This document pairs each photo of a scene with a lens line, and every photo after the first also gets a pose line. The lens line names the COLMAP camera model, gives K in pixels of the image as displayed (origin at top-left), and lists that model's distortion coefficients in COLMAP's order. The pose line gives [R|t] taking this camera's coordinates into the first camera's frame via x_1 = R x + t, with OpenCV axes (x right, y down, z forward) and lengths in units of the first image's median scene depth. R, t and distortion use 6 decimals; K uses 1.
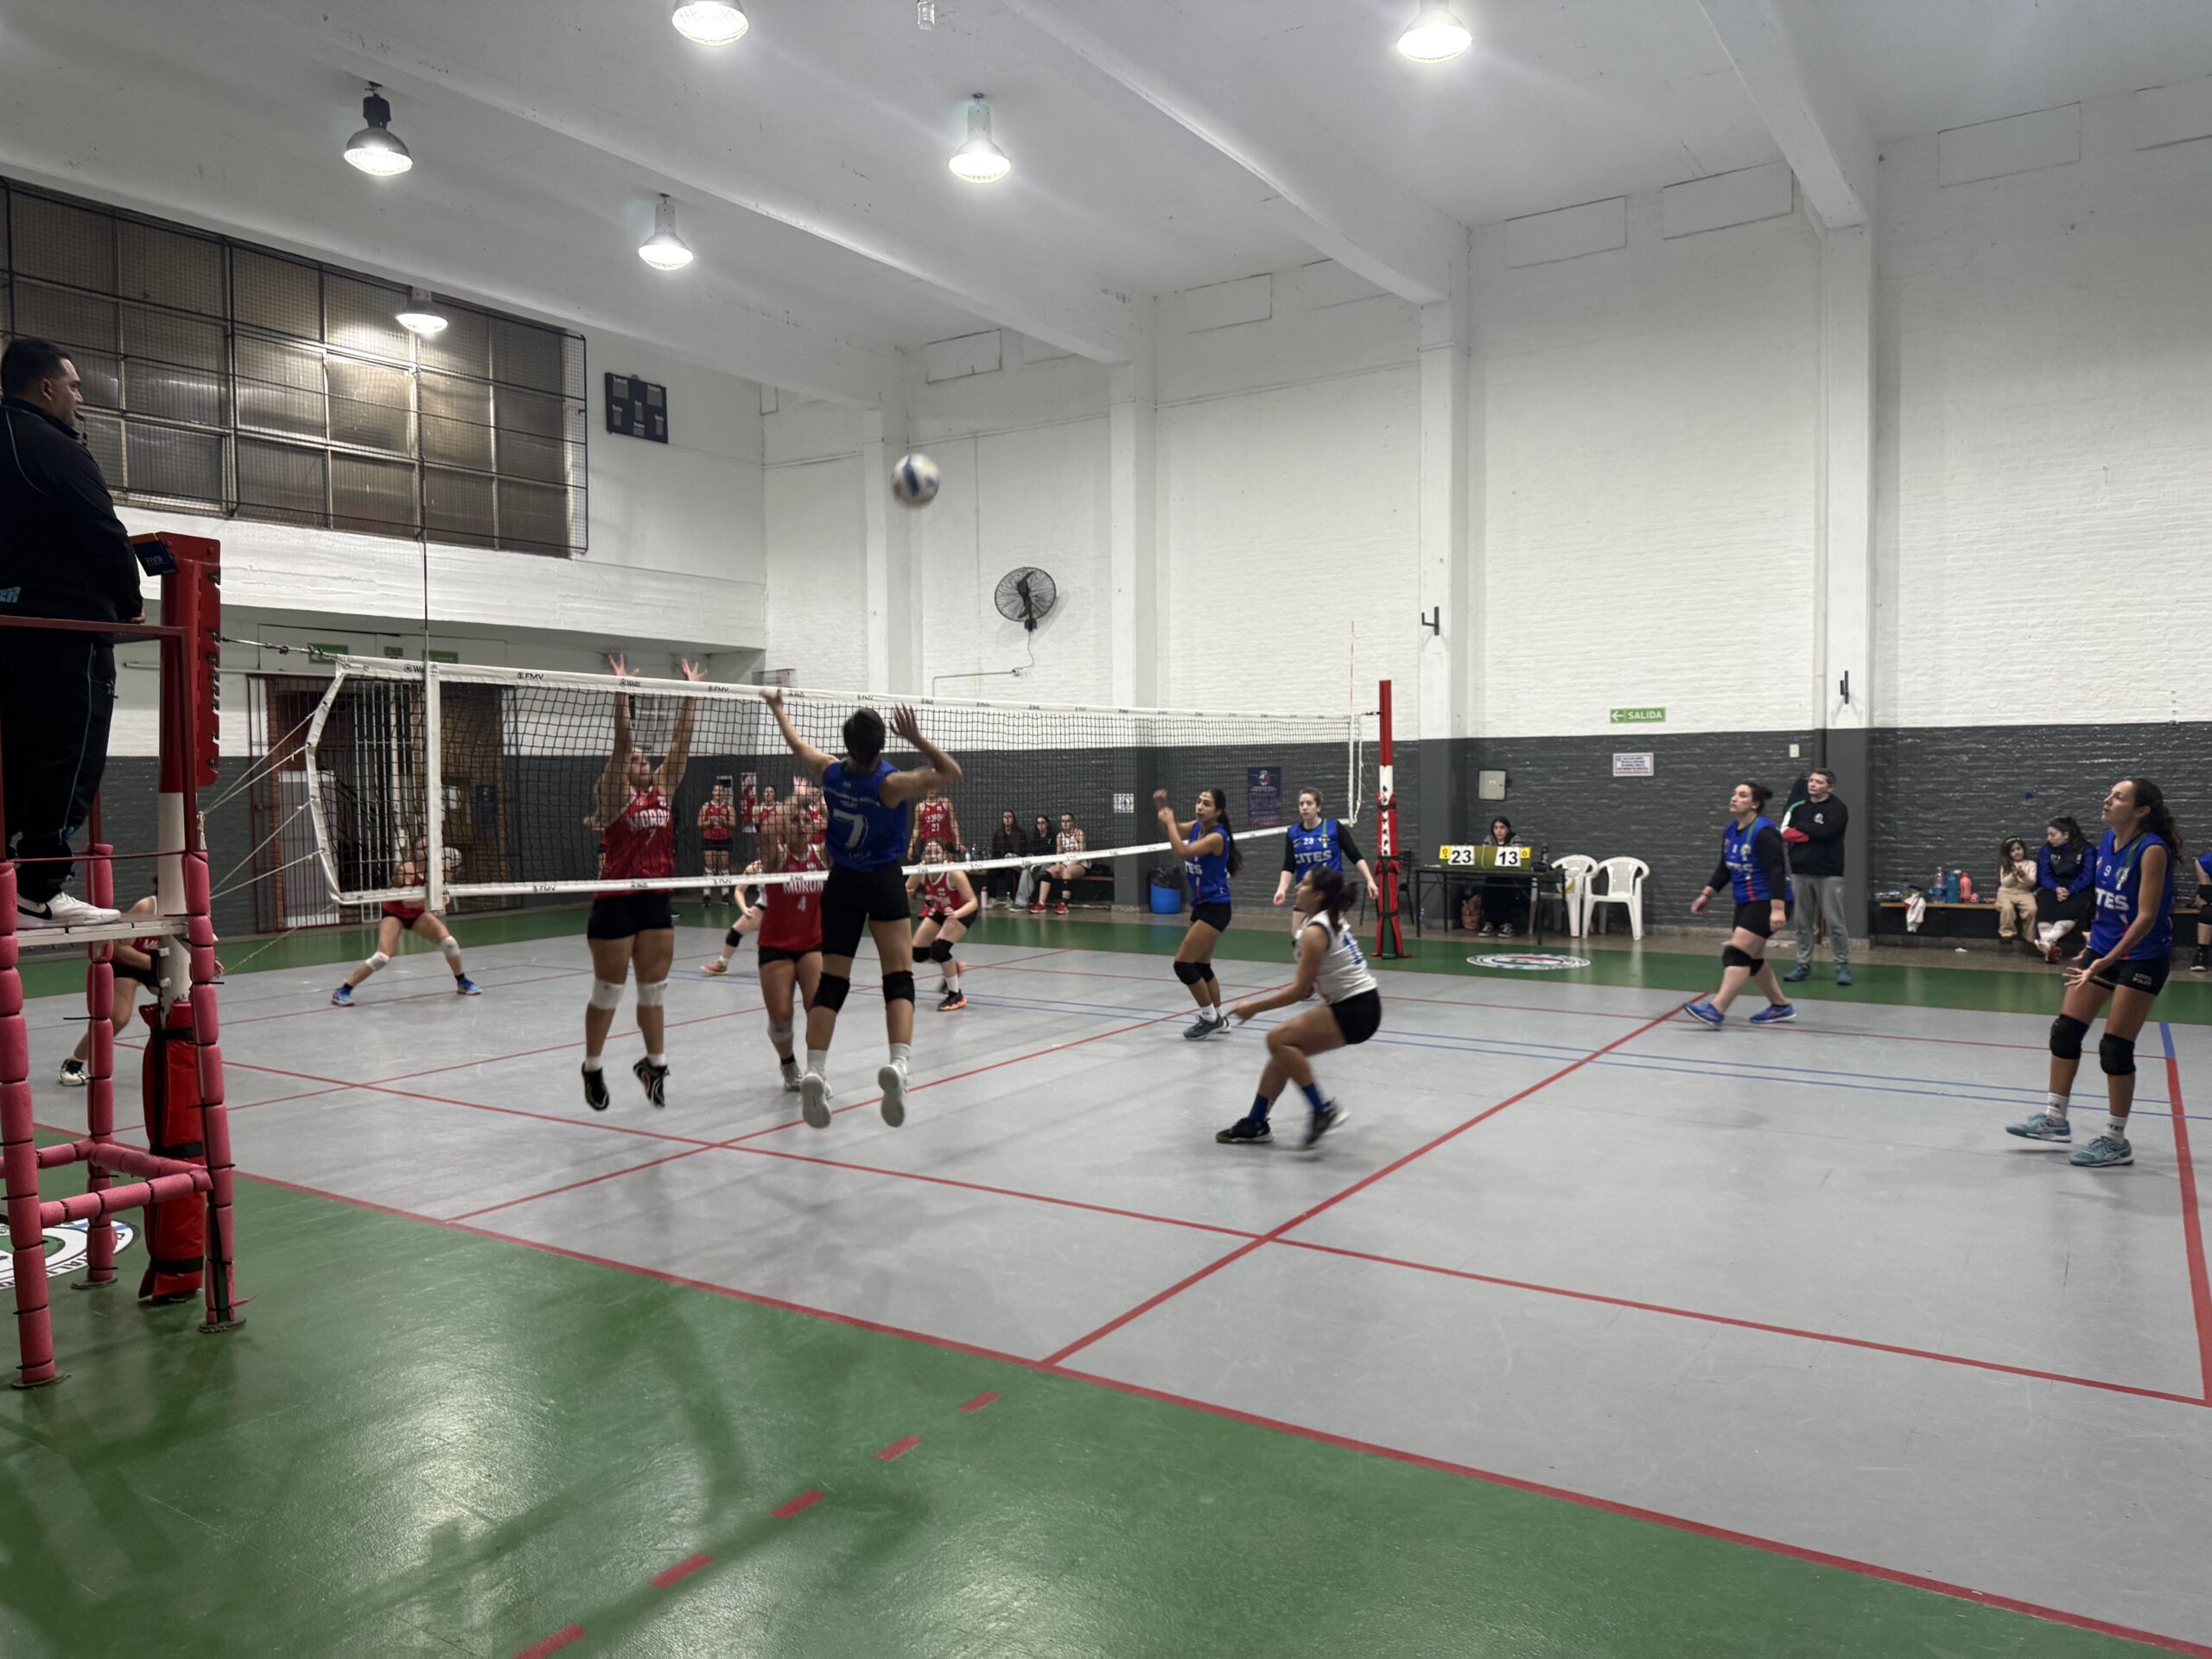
lens RADIAL K [[1558.4, 0, 1093.4], [0, 1558.4, 844.1], [0, 0, 1]] dist [0.039474, -0.061003]
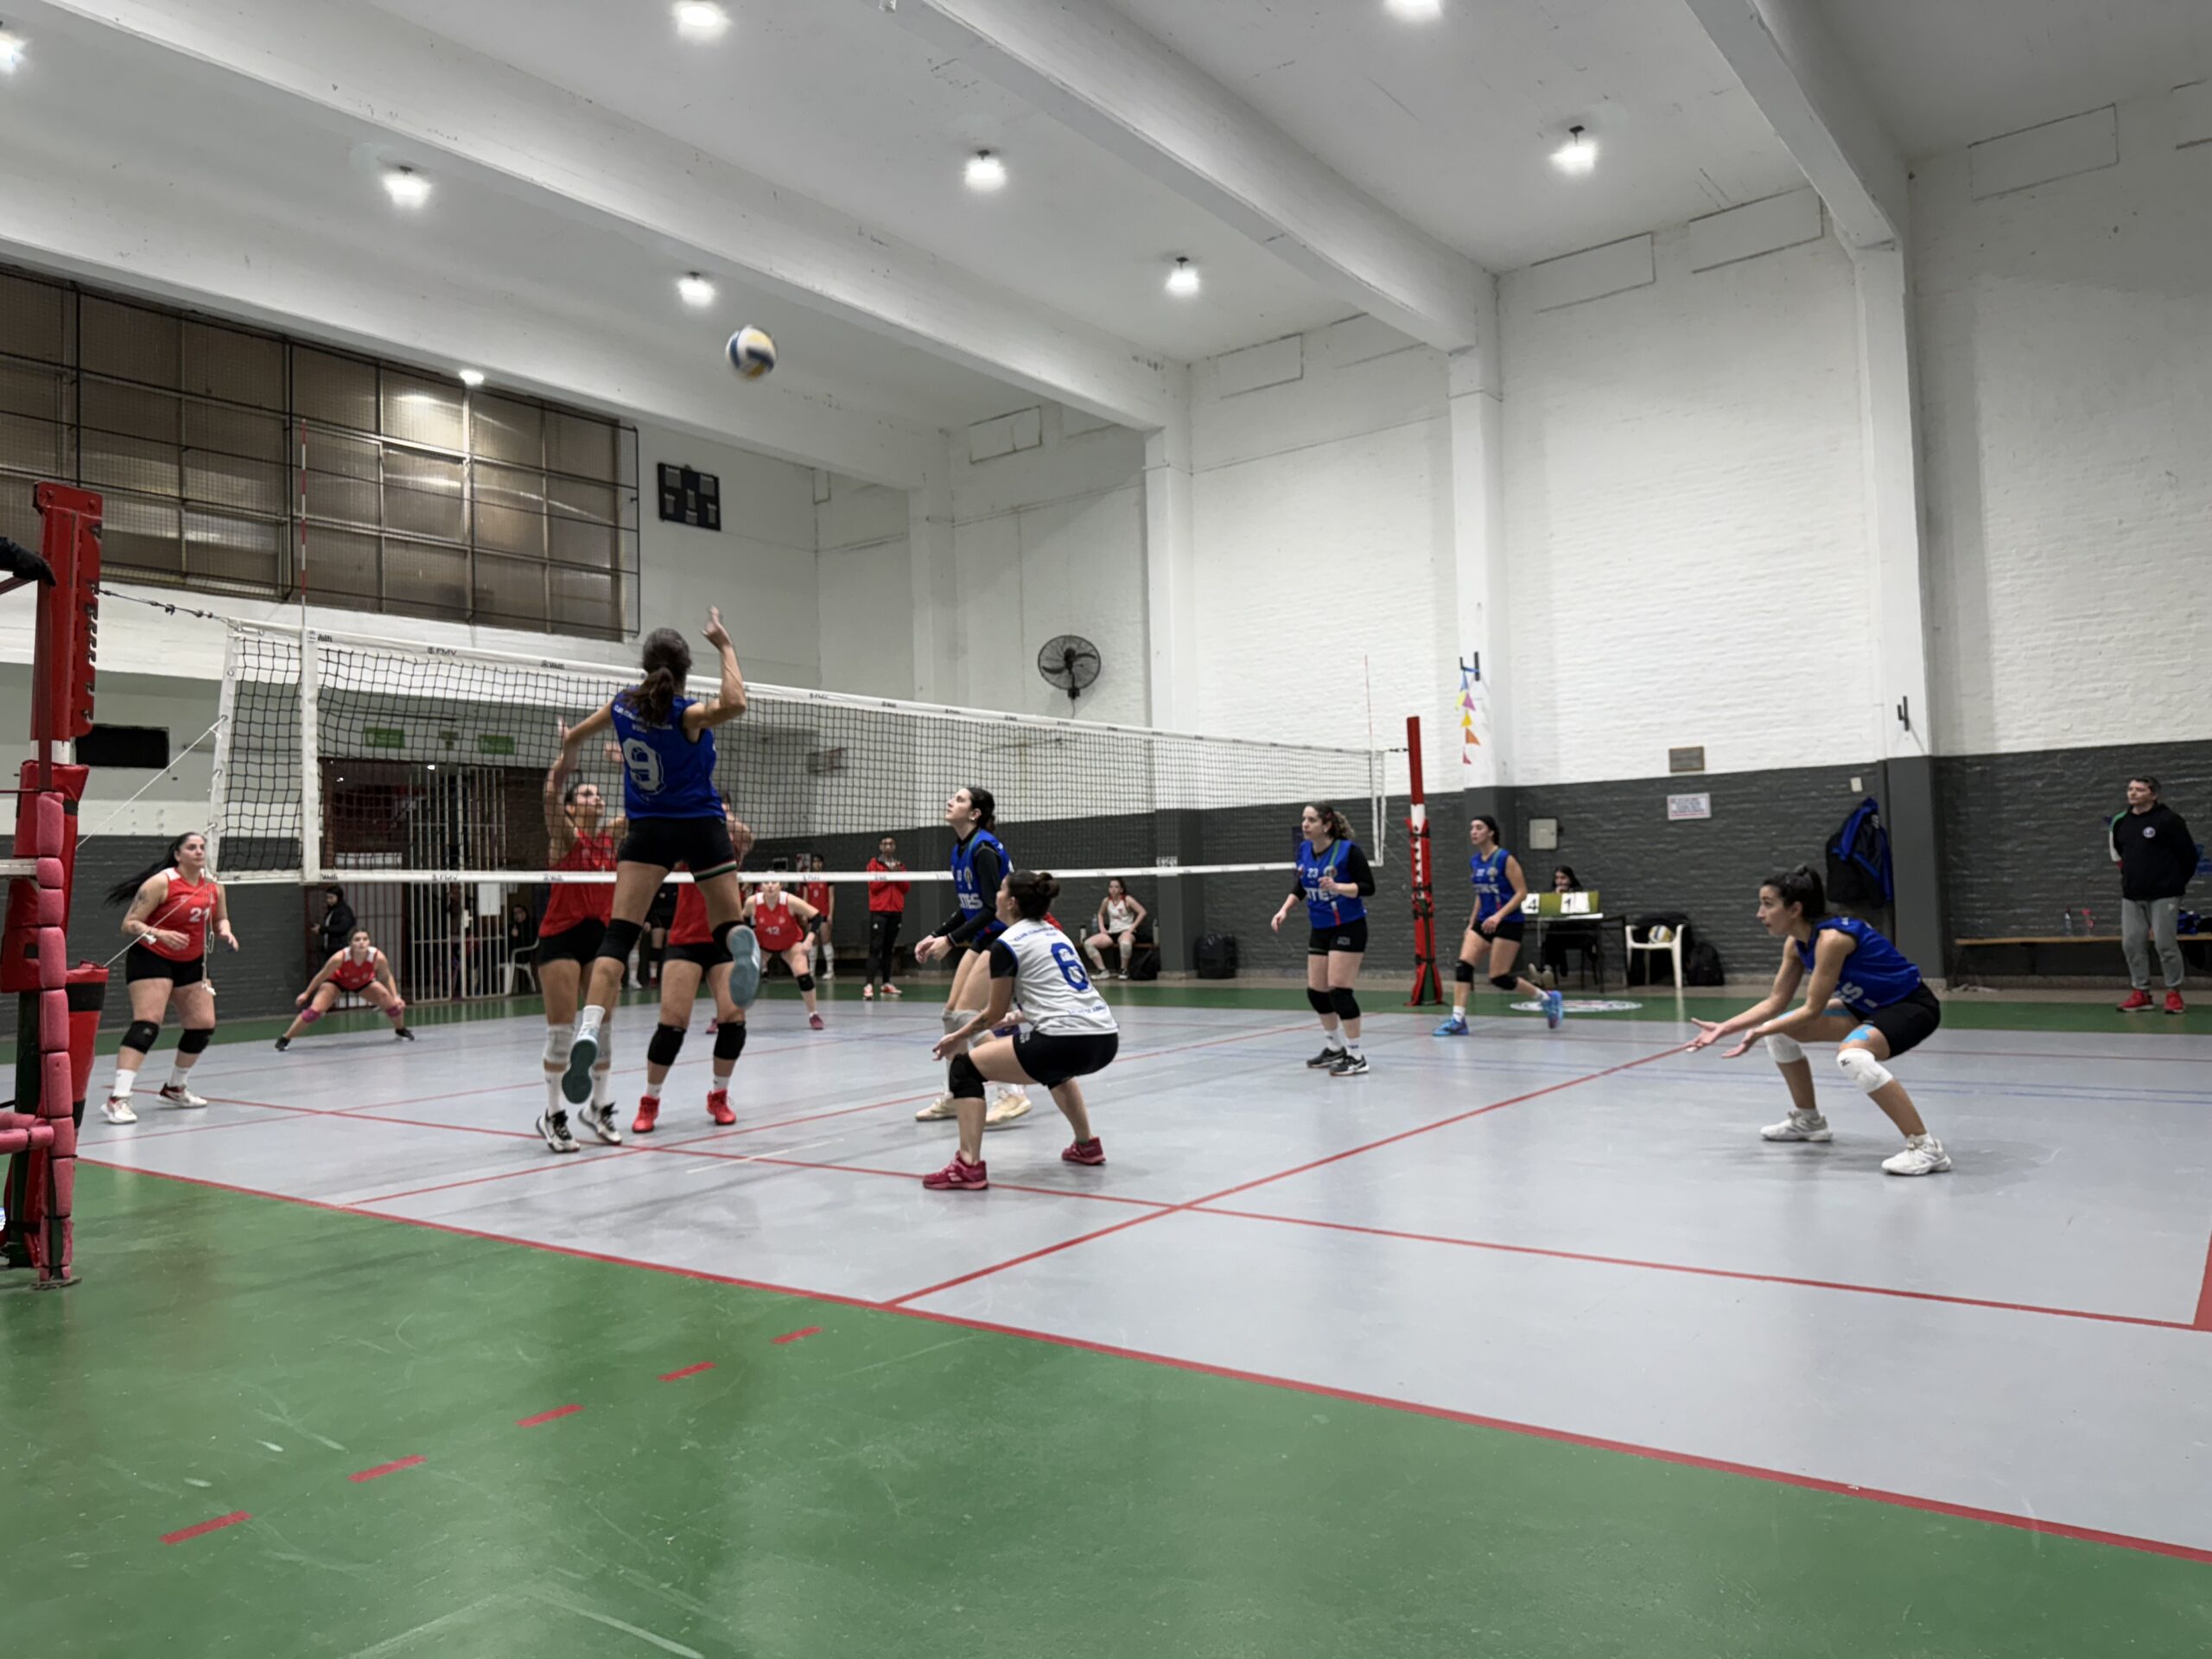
lens RADIAL K [[1558.4, 0, 1094.2], [0, 1558.4, 837.2], [0, 0, 1]] dist [0.039474, -0.061003]
pose [[0.997574, -0.022611, -0.065832, 0.046668], [0.017298, 0.996630, -0.080187, 0.040336], [0.067424, 0.078854, 0.994604, 0.024232]]
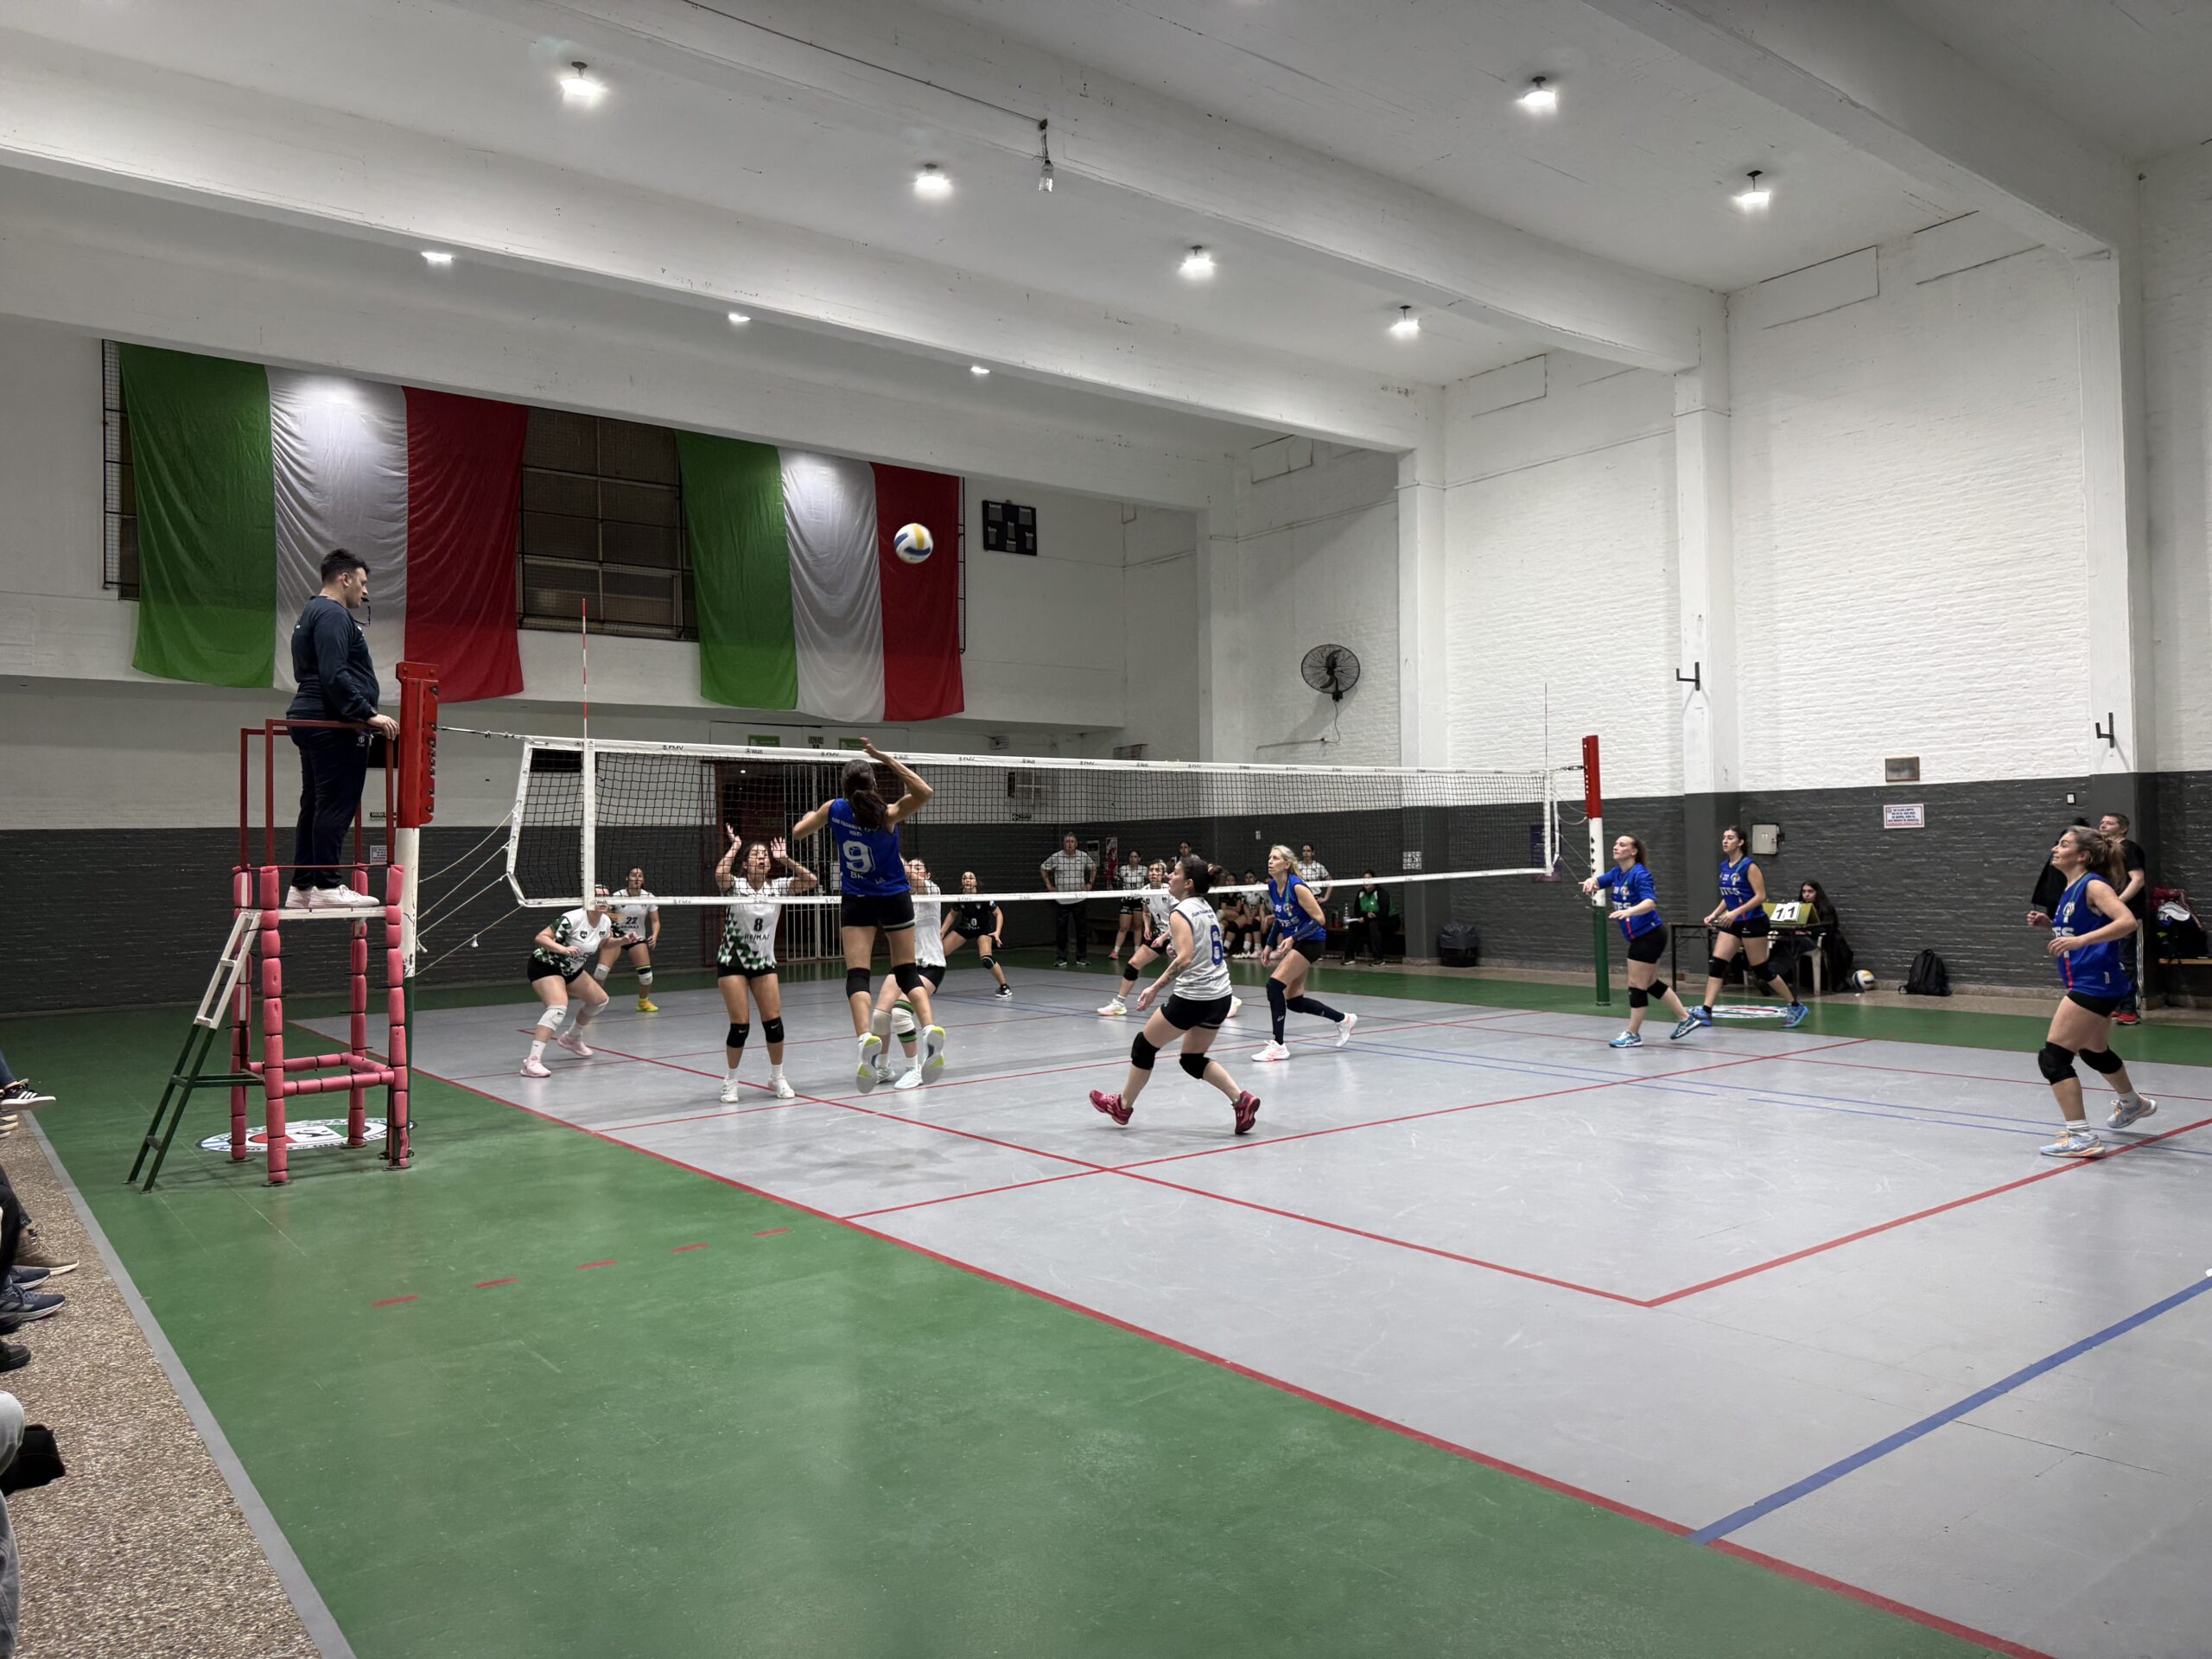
lens RADIAL K [[1558.4, 0, 1067.7], [0, 1558.4, 835.0], [0, 0, 1]] dist [0.039474, -0.061003]
pose [[0.937891, -0.009867, -0.346788, 0.204655], [-0.008975, 0.998571, -0.052686, 0.017271], [0.346813, 0.052526, 0.936463, -0.090747]]
